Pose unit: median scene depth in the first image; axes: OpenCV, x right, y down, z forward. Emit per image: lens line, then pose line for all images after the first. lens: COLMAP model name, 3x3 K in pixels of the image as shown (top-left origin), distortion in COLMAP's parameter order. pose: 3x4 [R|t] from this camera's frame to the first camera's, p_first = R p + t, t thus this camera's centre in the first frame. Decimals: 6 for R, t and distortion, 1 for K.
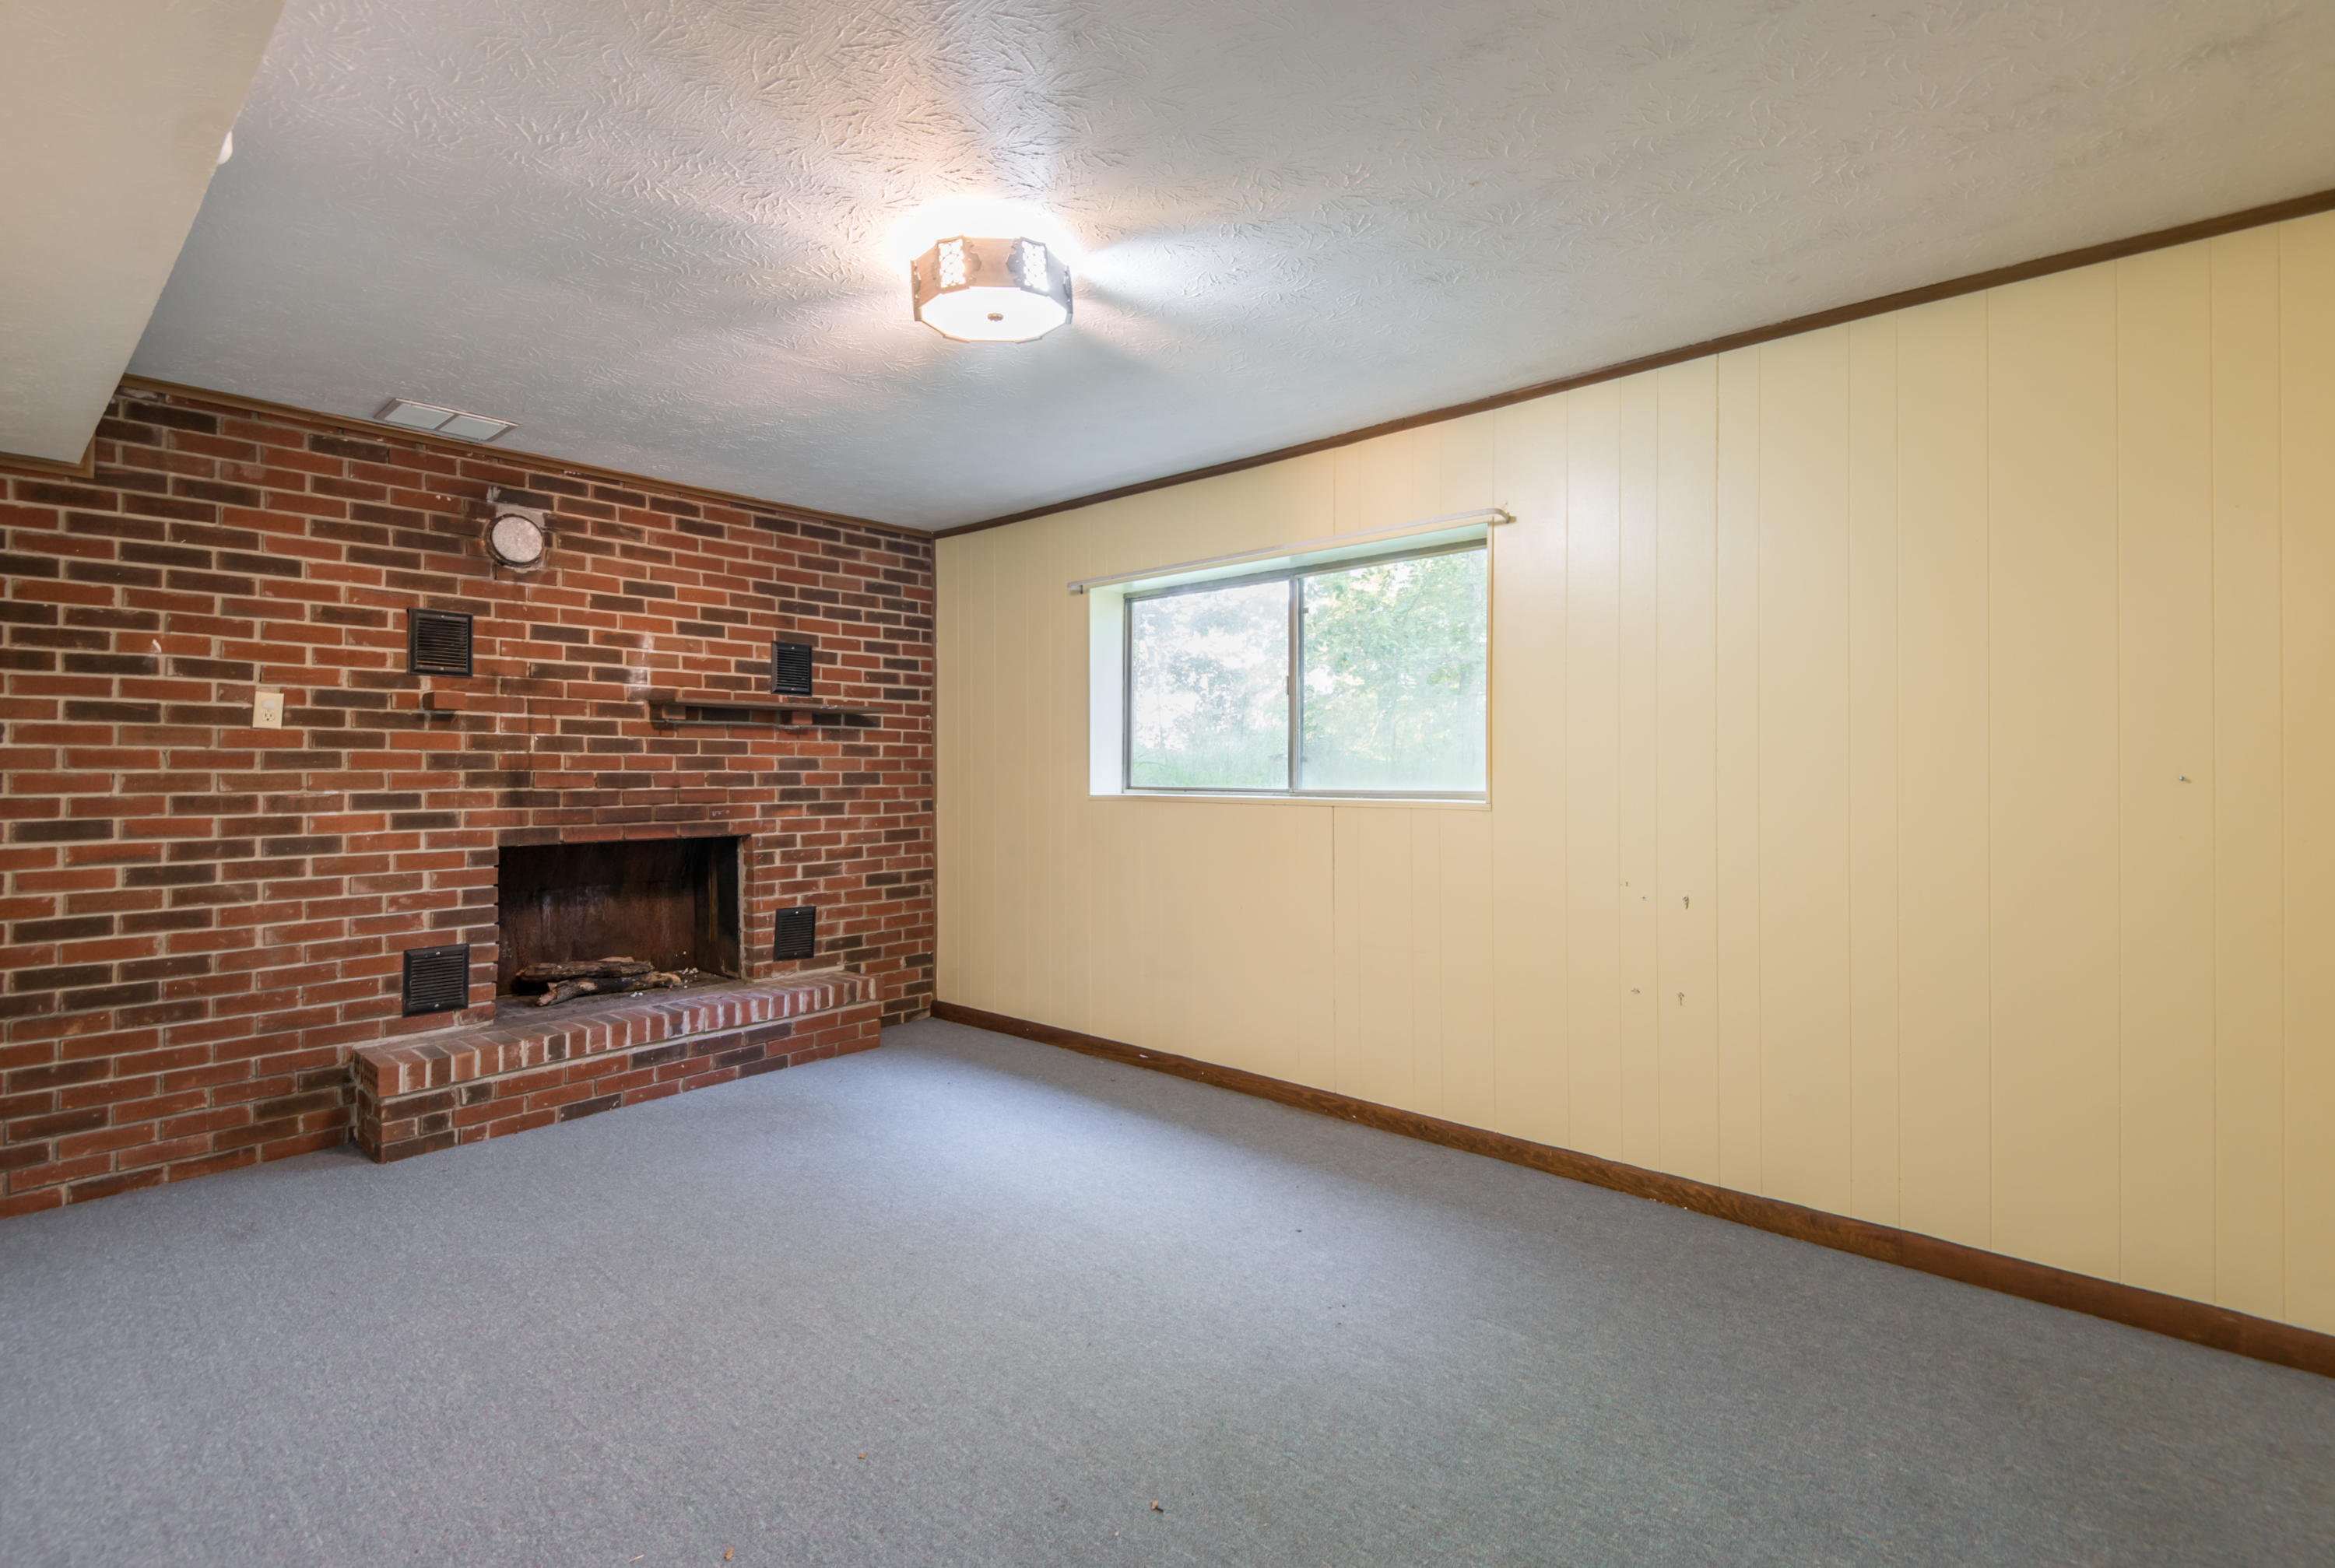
lens RADIAL K [[1045.1, 0, 1166.5], [0, 1045.1, 776.3], [0, 0, 1]] dist [0.002714, -0.000575]
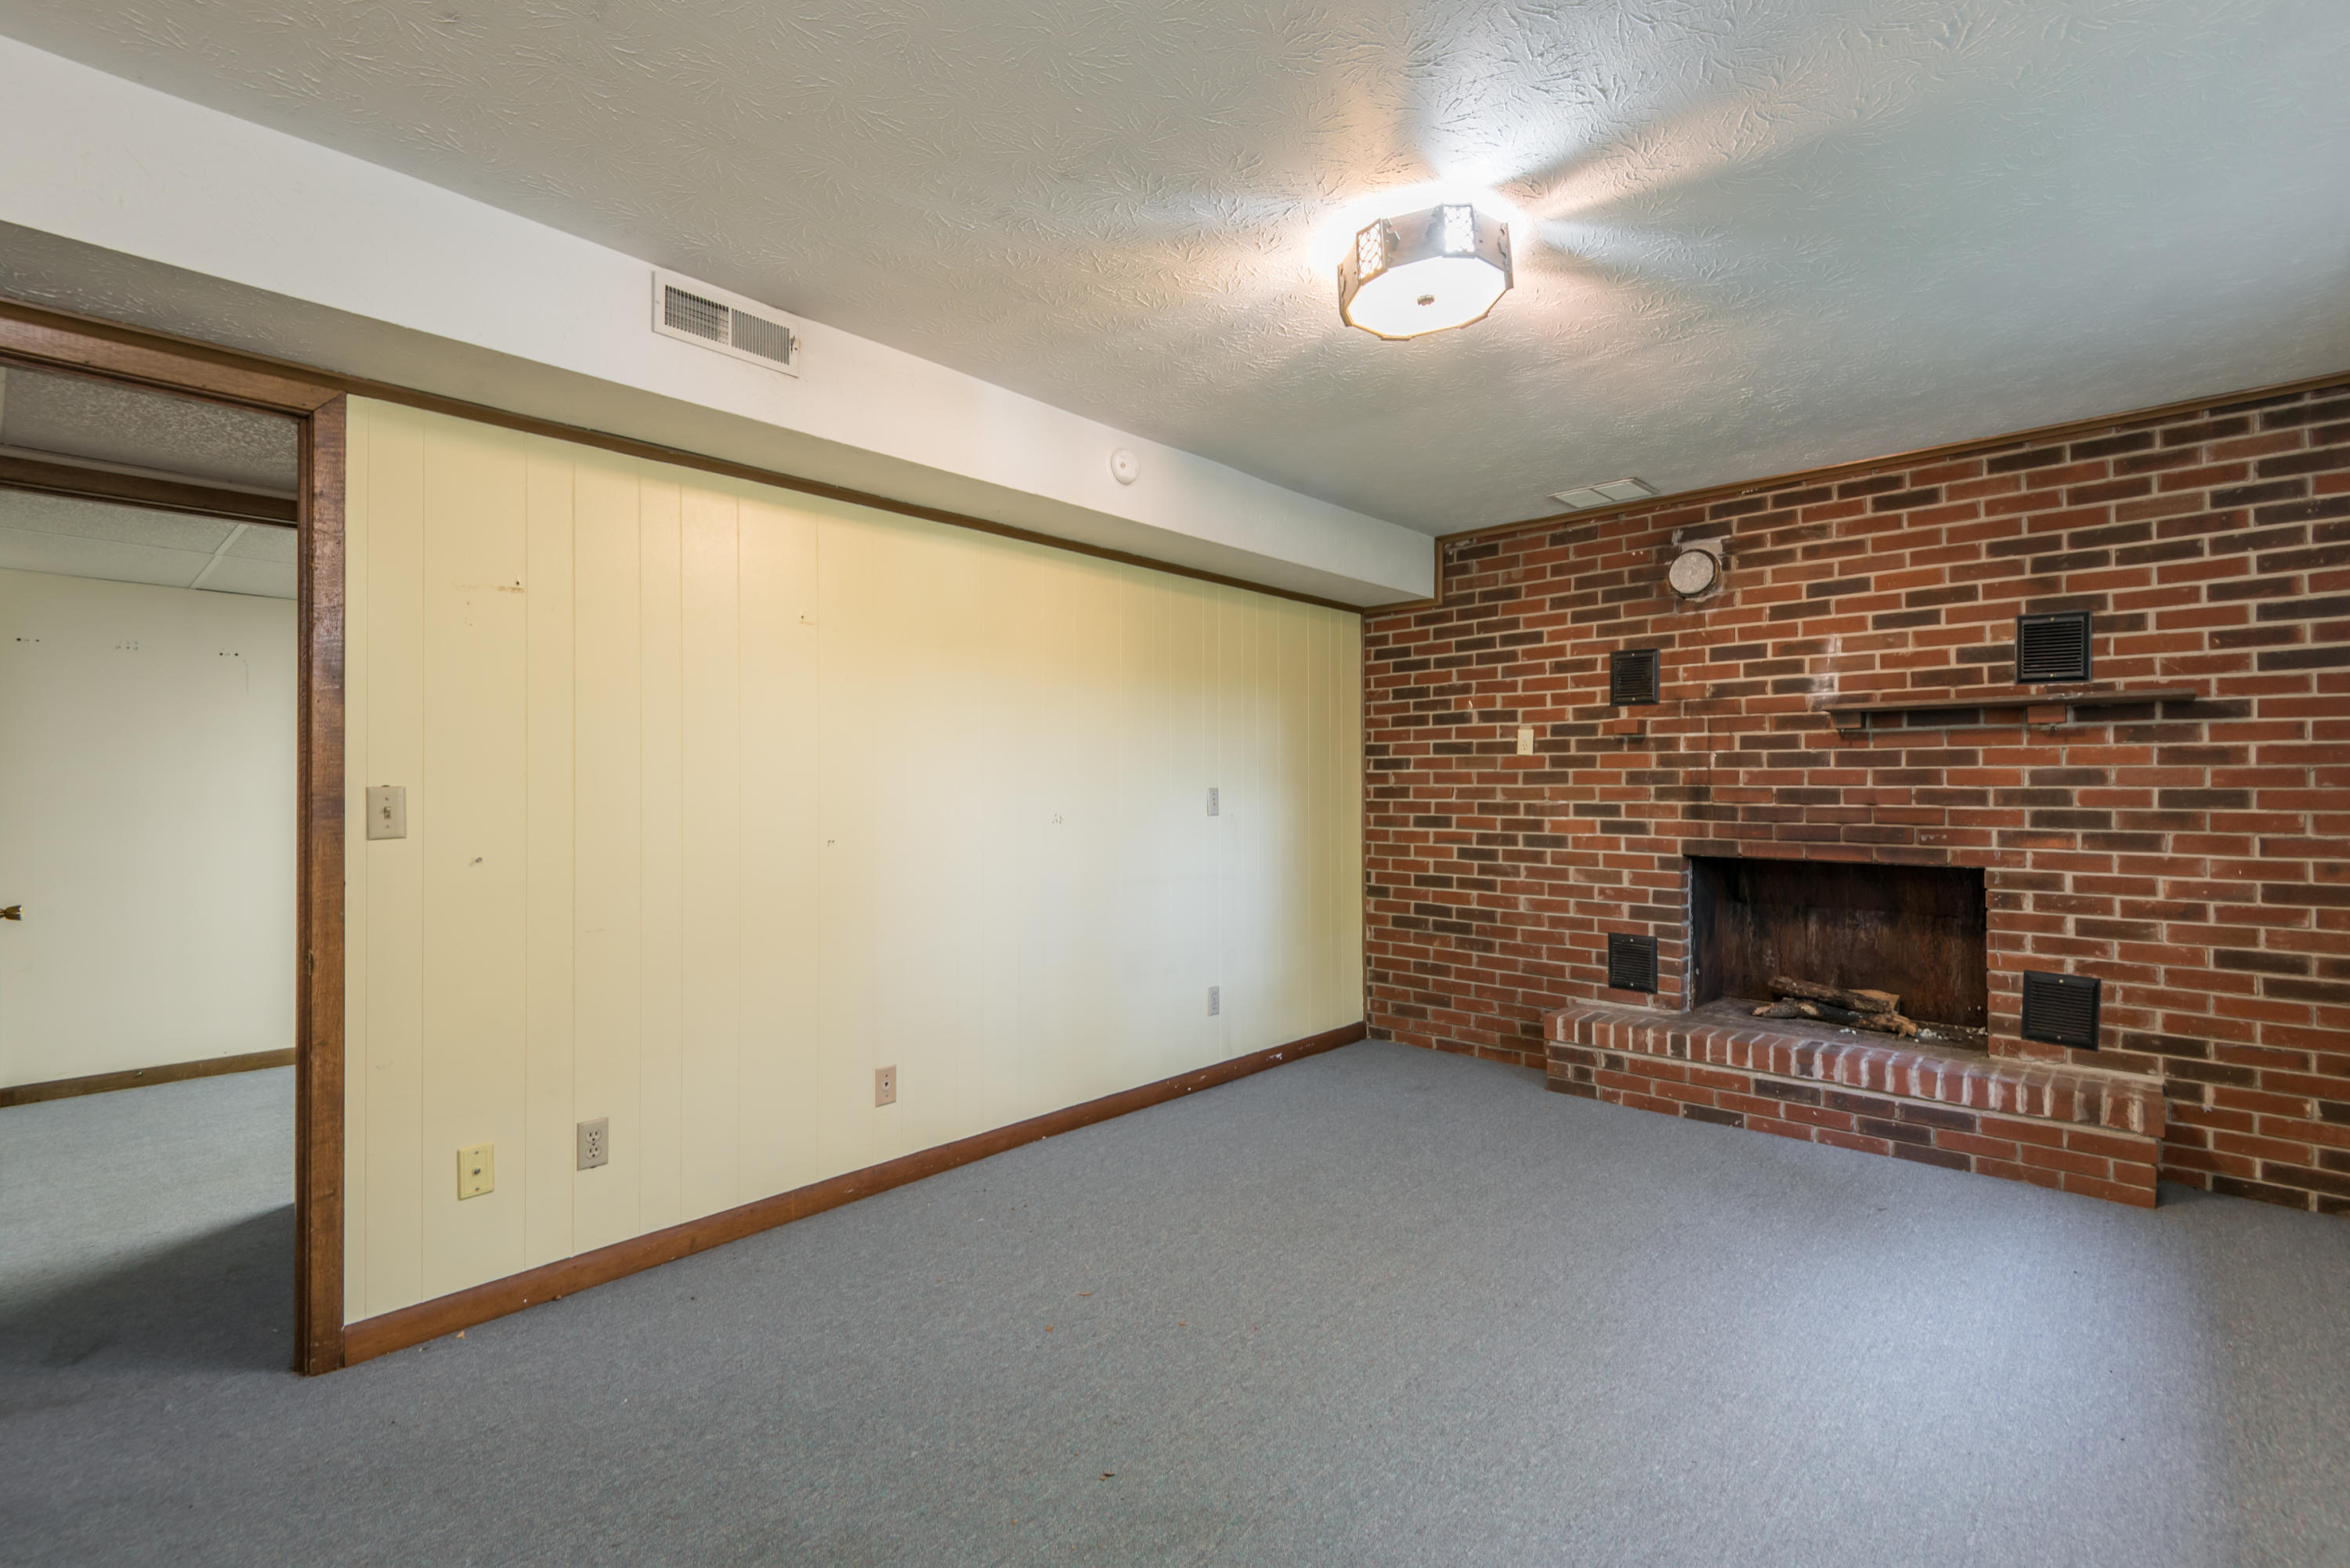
lens RADIAL K [[1051.9, 0, 1174.0], [0, 1051.9, 776.2], [0, 0, 1]] dist [0.002714, -0.000575]
pose [[-0.017832, -0.007117, -0.999816, 0.444389], [-0.005694, 0.999959, -0.007017, -0.004090], [0.999825, 0.005568, -0.017871, 0.448591]]
